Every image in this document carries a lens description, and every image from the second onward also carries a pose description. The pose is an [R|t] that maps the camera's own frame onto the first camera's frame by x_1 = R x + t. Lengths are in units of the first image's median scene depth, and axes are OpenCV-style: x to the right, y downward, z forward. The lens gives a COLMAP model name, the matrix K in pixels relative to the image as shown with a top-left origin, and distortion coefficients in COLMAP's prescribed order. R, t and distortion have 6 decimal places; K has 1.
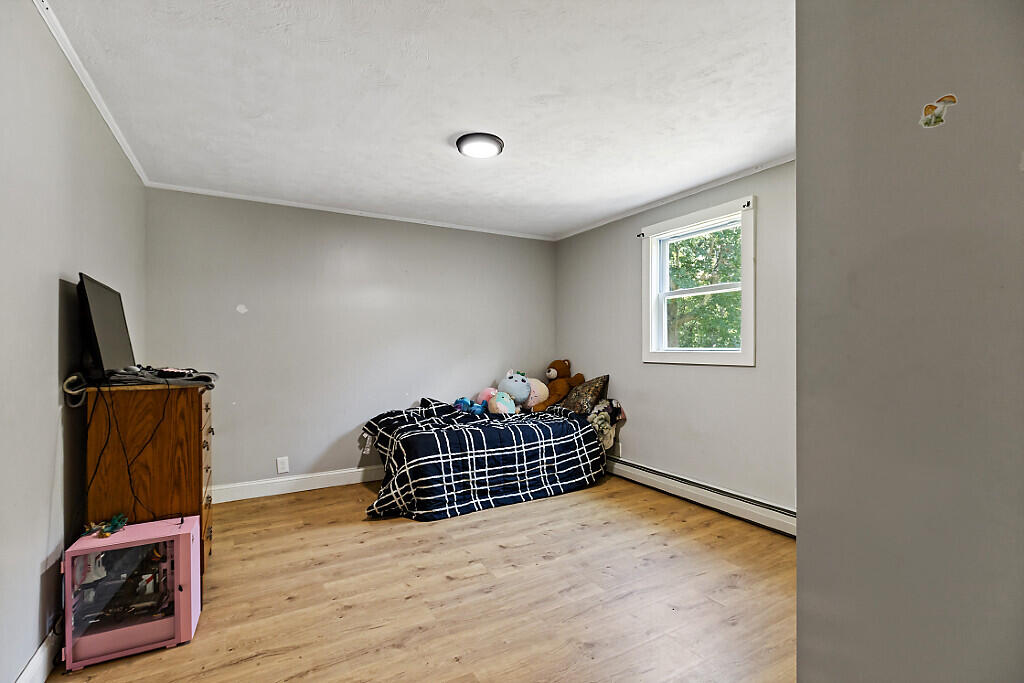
lens RADIAL K [[458.5, 0, 509.4], [0, 458.5, 345.1], [0, 0, 1]] dist [-0.003119, -0.000529]
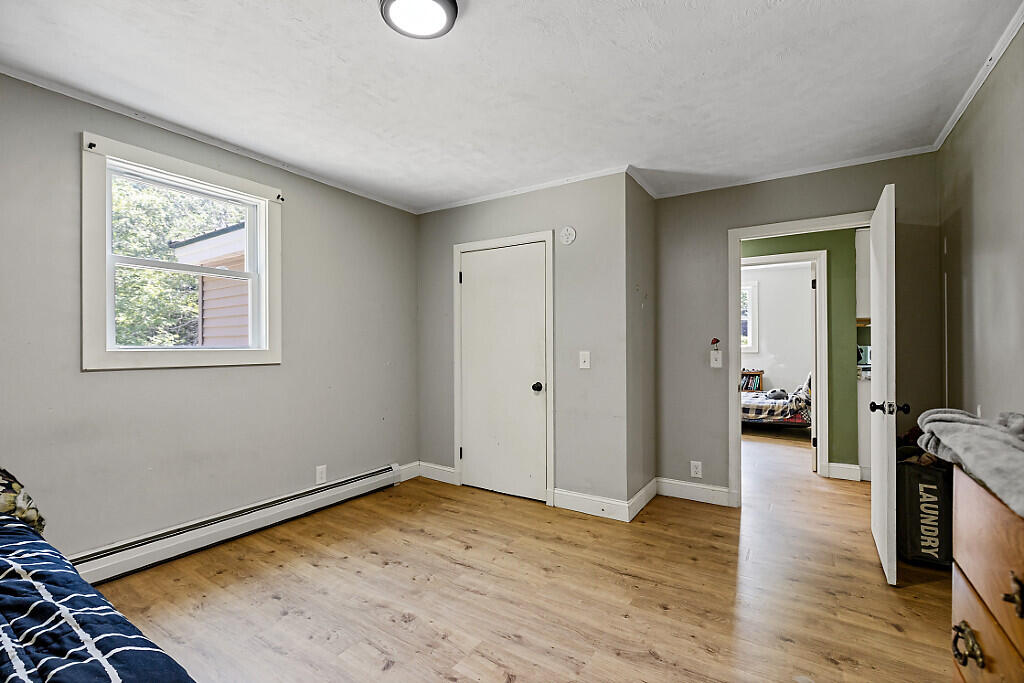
lens RADIAL K [[458.5, 0, 507.2], [0, 458.5, 344.4], [0, 0, 1]] dist [-0.003119, -0.000529]
pose [[-0.451598, 0.003130, 0.892216, -0.685251], [-0.003876, 0.999978, -0.005470, 0.010425], [-0.892213, -0.005928, -0.451576, 1.220819]]
